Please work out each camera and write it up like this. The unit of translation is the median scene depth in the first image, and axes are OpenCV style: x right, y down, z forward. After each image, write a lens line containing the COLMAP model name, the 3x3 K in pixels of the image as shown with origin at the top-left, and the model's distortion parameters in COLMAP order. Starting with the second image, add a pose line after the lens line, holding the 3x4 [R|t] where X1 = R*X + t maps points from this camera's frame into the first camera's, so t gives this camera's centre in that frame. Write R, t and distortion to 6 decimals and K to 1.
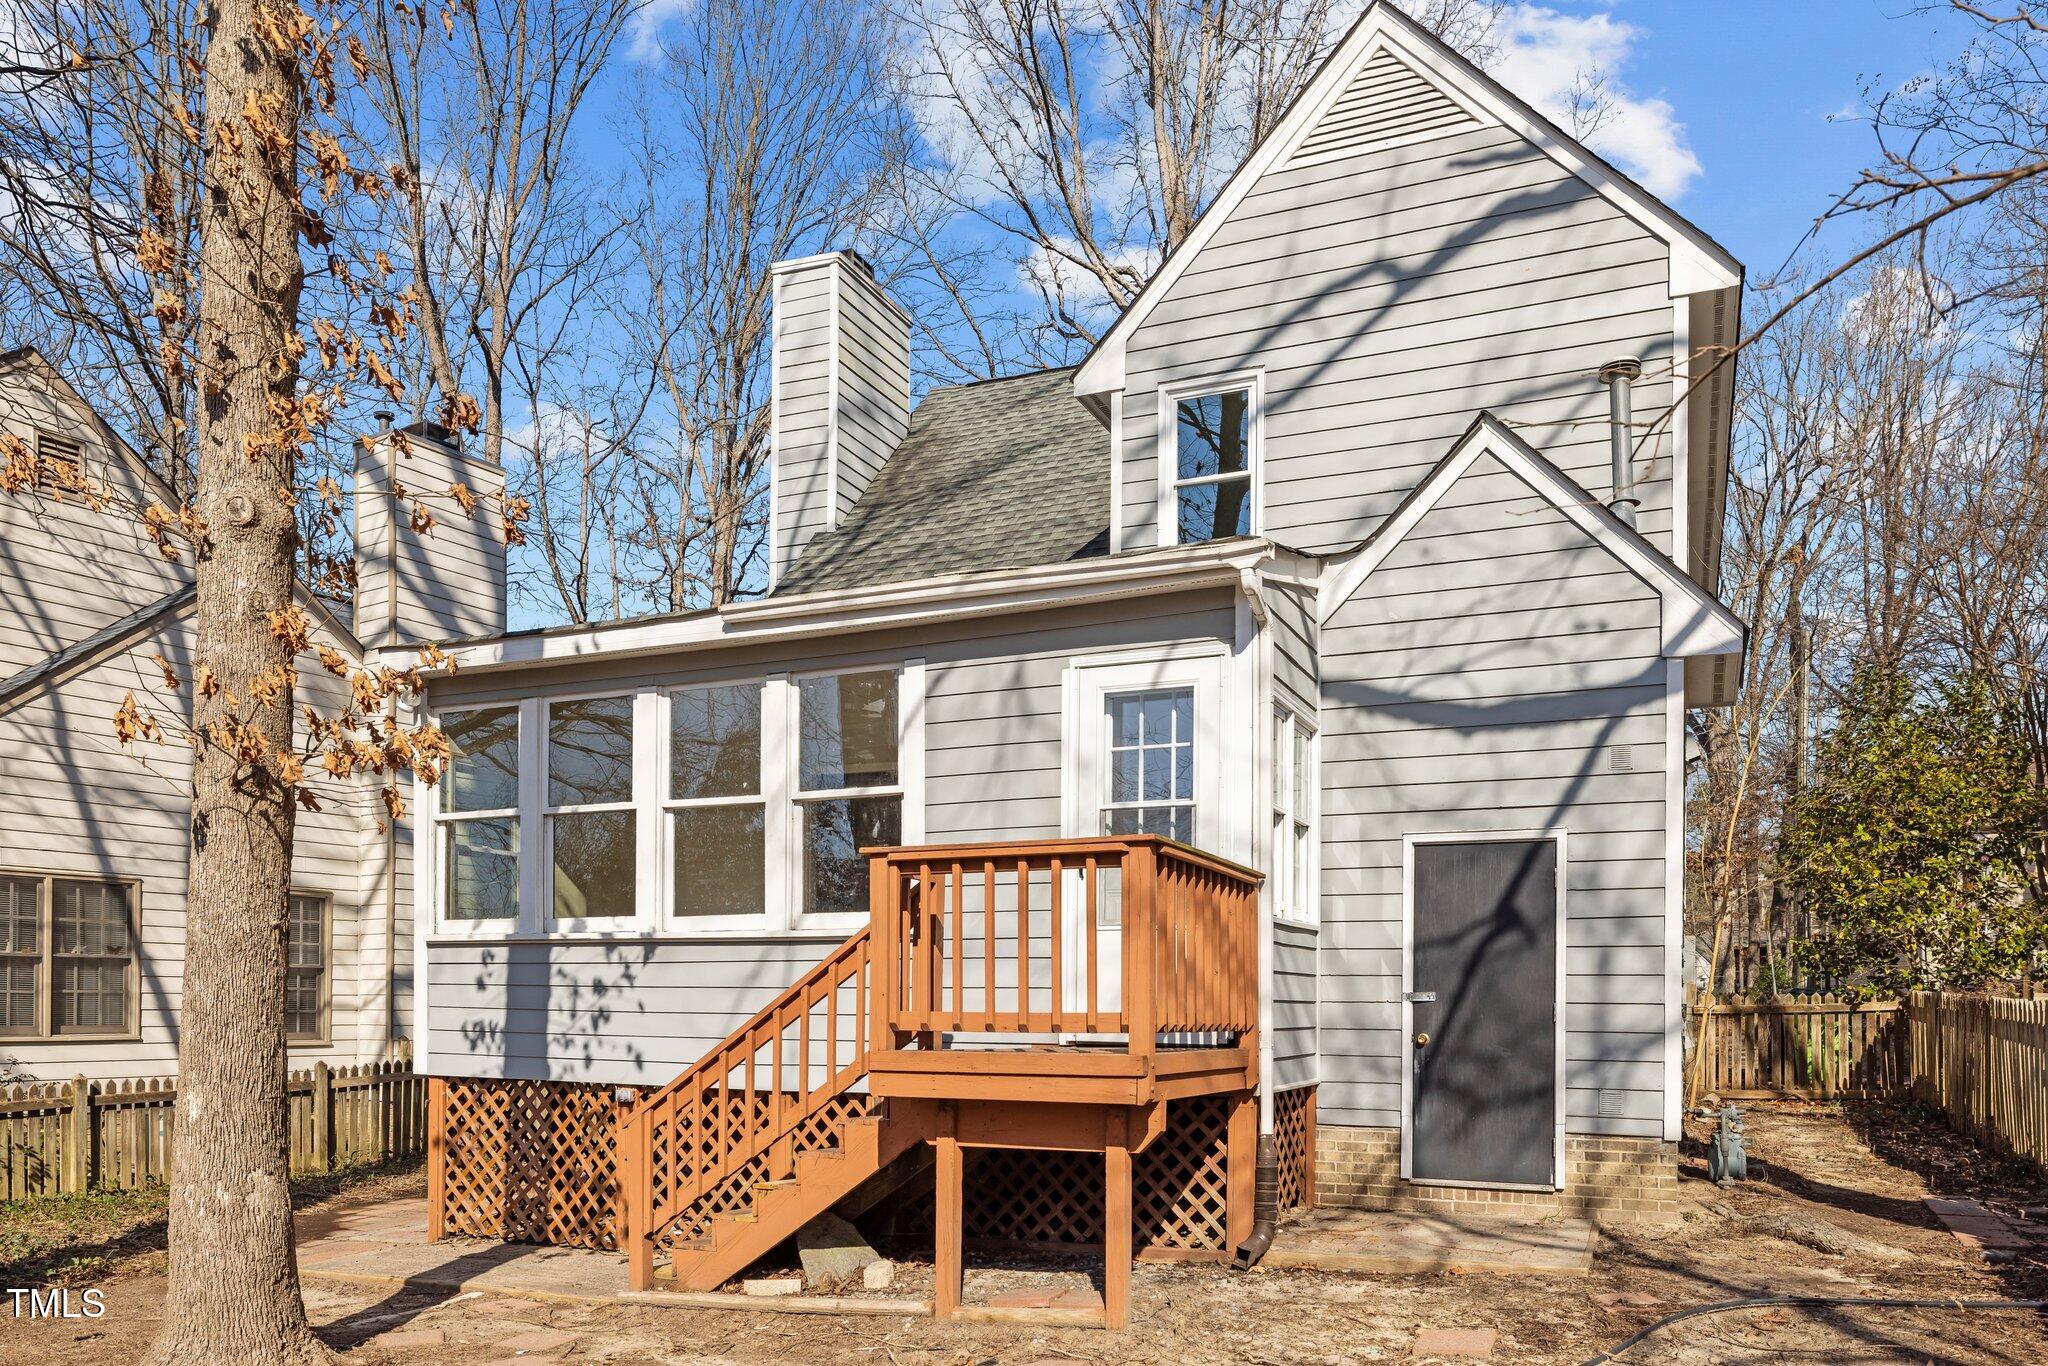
lens RADIAL K [[1519.0, 0, 1027.2], [0, 1519.0, 1011.8], [0, 0, 1]] dist [-0.004092, -0.000353]
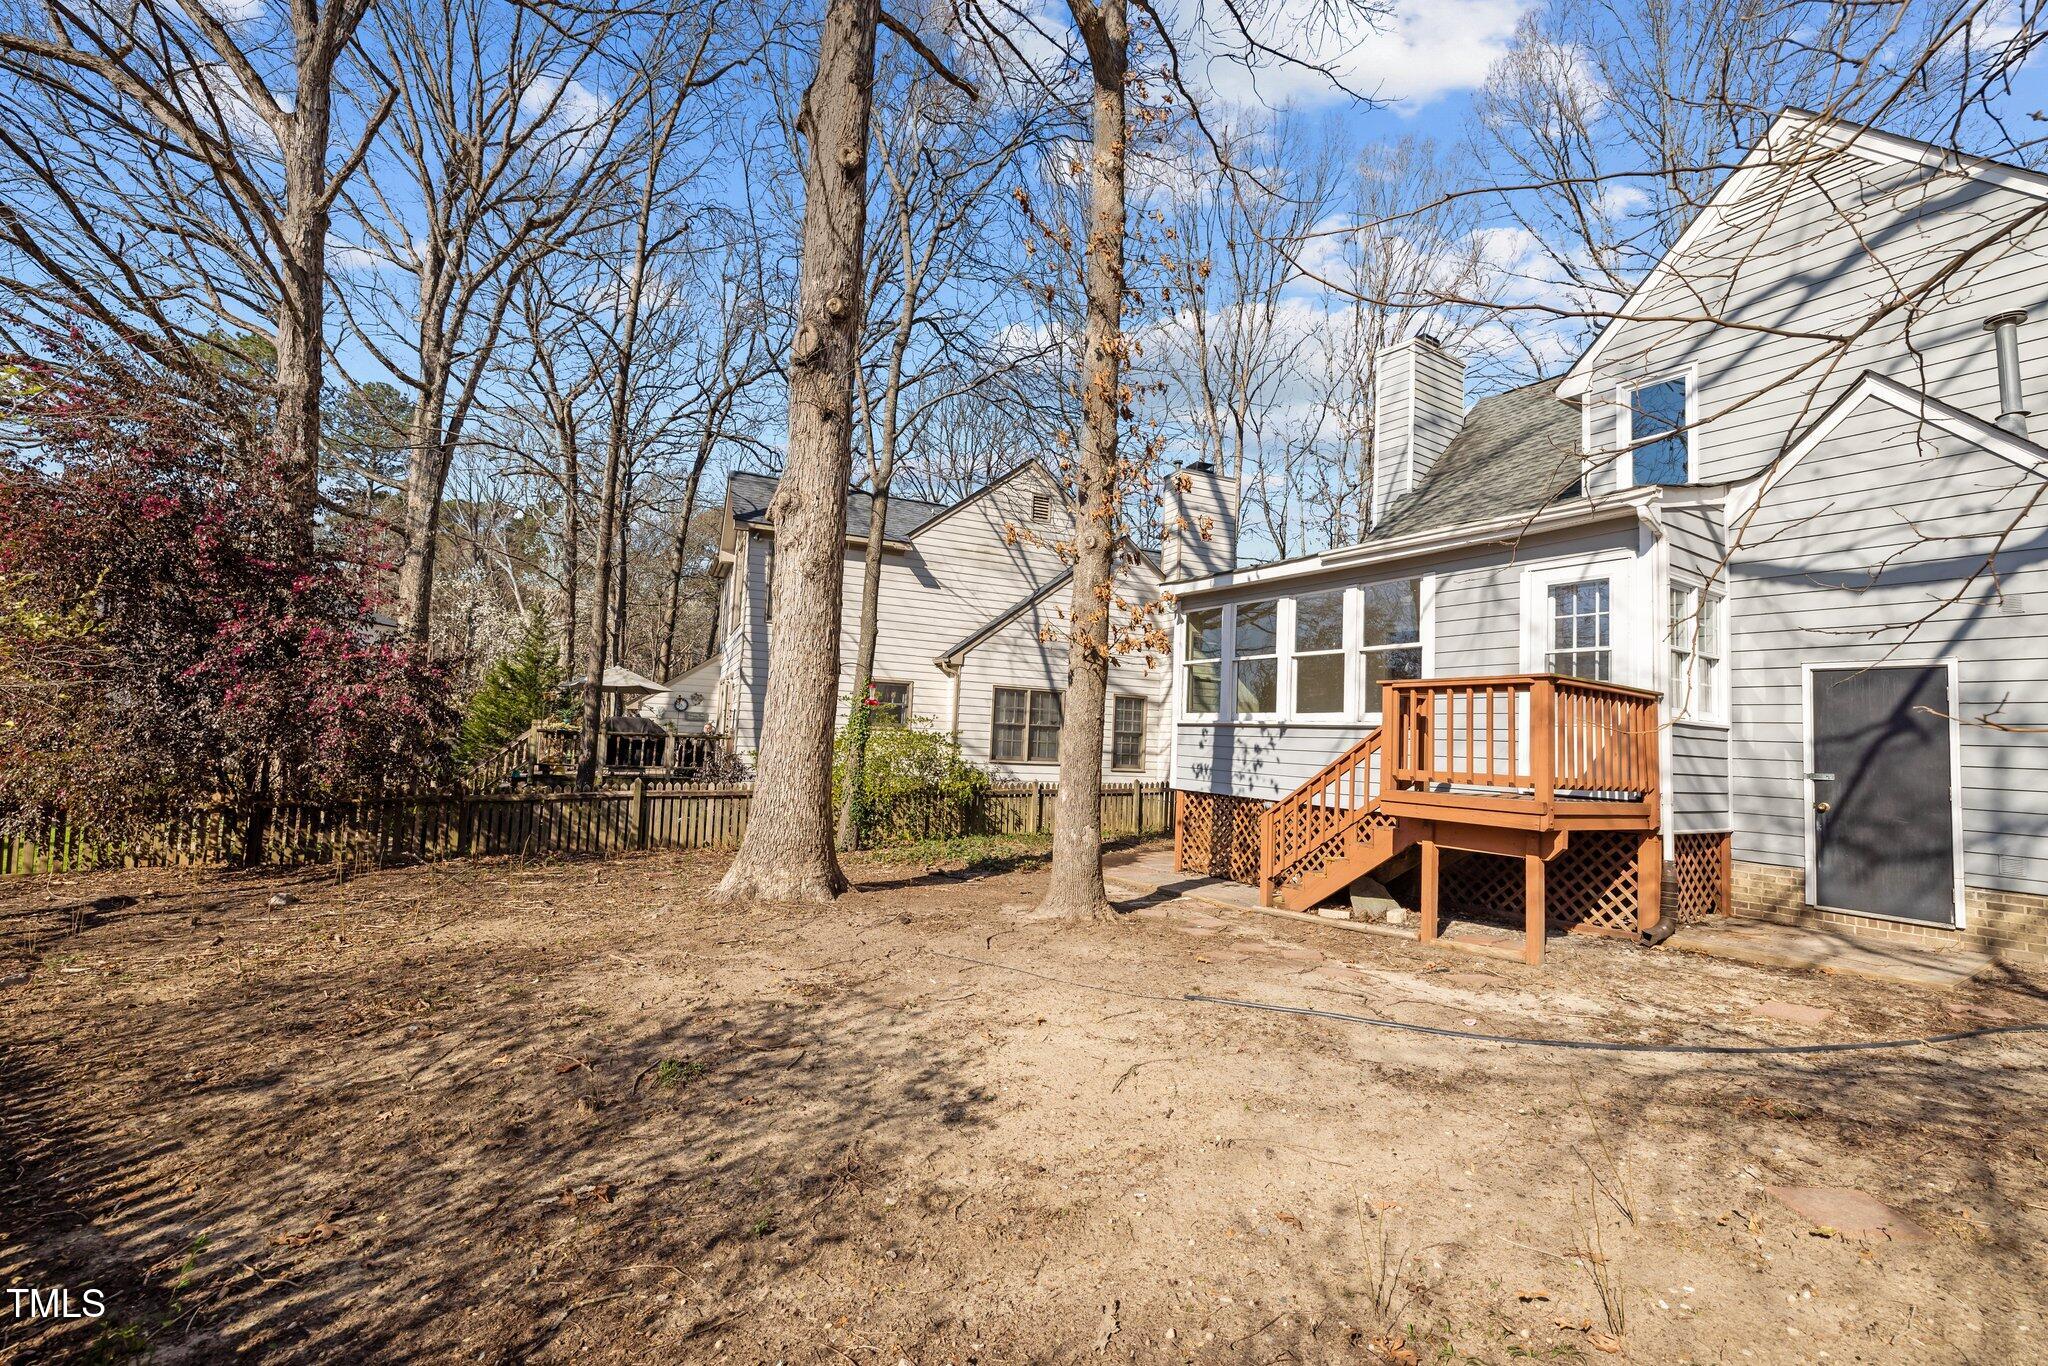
lens RADIAL K [[872.7, 0, 1015.9], [0, 872.7, 682.4], [0, 0, 1]] dist [0.004932, 0.000108]
pose [[0.825757, -0.006751, -0.563986, 0.099280], [-0.043309, 0.996217, -0.075336, -0.003590], [0.562361, 0.086635, 0.822341, -0.107359]]
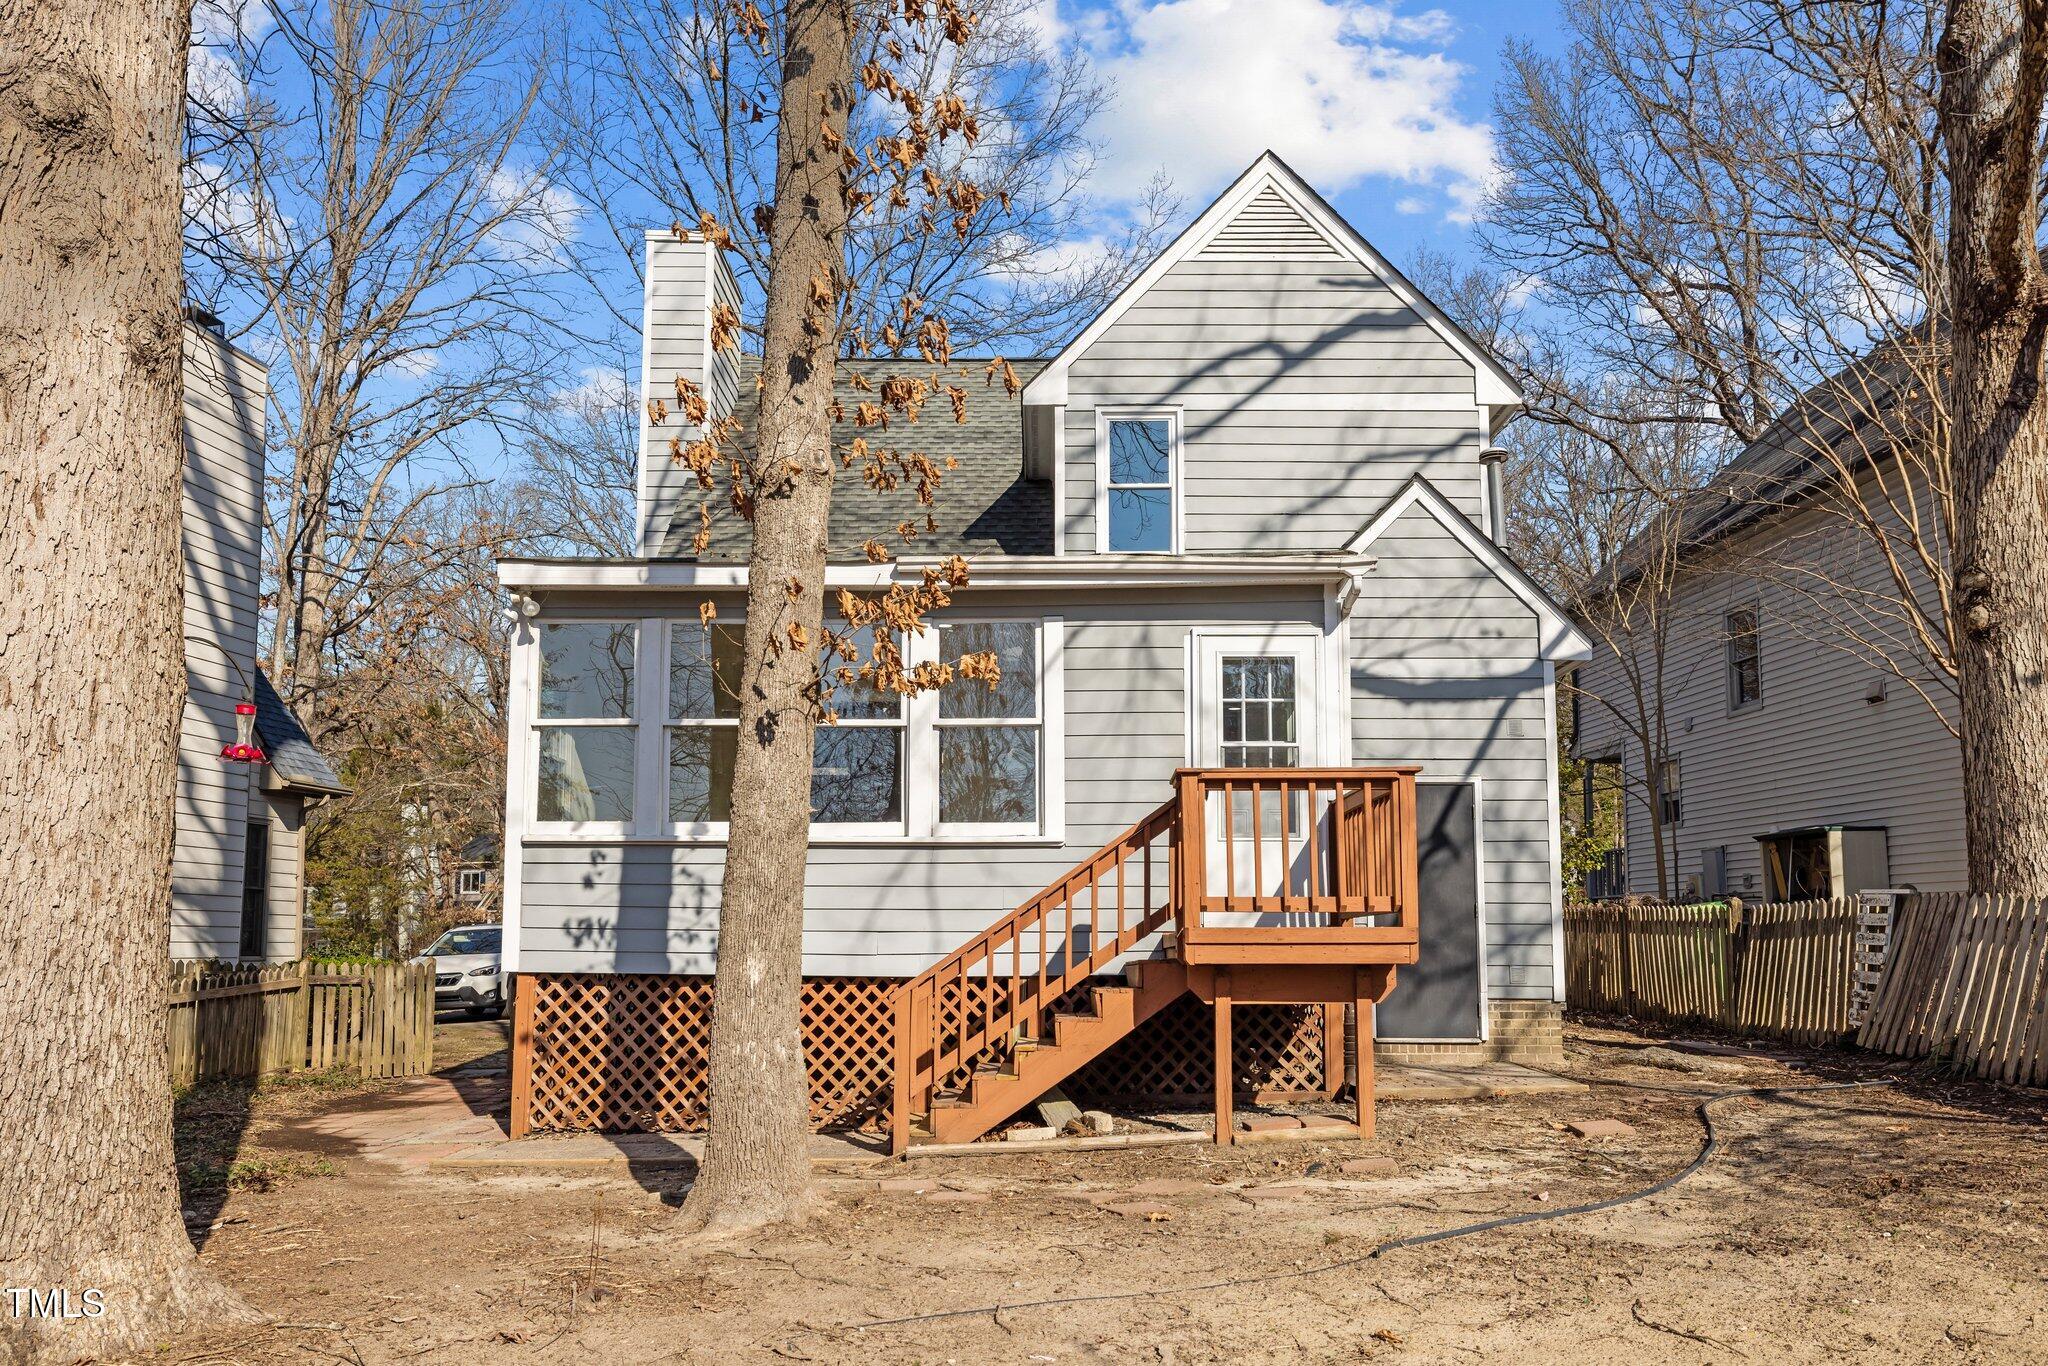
lens RADIAL K [[1519.0, 0, 987.5], [0, 1519.0, 808.7], [0, 0, 1]] dist [-0.004092, -0.000353]
pose [[0.916722, 0.032124, 0.398233, -0.577203], [0.007001, 0.995317, -0.096407, 0.036903], [-0.399465, 0.091166, 0.912204, -0.072712]]
